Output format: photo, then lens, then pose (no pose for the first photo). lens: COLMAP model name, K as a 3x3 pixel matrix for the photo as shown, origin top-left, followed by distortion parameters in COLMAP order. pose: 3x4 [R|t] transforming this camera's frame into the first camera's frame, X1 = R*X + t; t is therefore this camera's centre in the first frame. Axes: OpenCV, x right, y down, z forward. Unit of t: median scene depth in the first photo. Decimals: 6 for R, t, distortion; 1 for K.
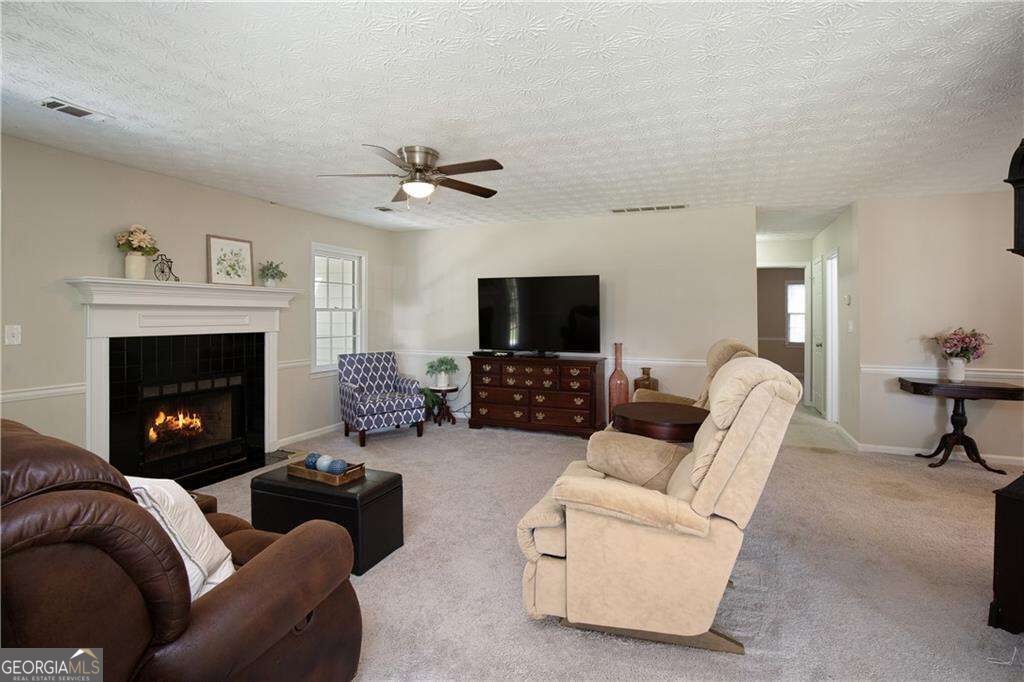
lens RADIAL K [[515.1, 0, 520.9], [0, 515.1, 315.7], [0, 0, 1]] dist [-0.000530, -0.000311]
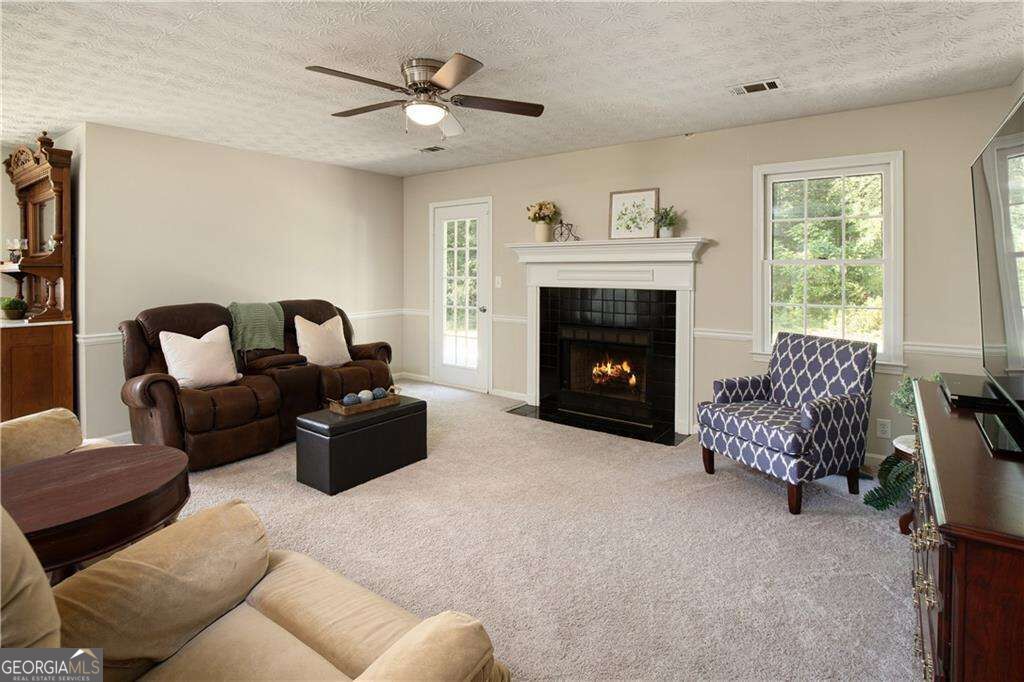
lens RADIAL K [[515.1, 0, 519.8], [0, 515.1, 267.6], [0, 0, 1]] dist [-0.000530, -0.000311]
pose [[-0.255430, -0.005993, -0.966809, 0.428183], [-0.001207, 0.999982, -0.005880, 0.000290], [0.966827, -0.000335, -0.255433, 1.056050]]
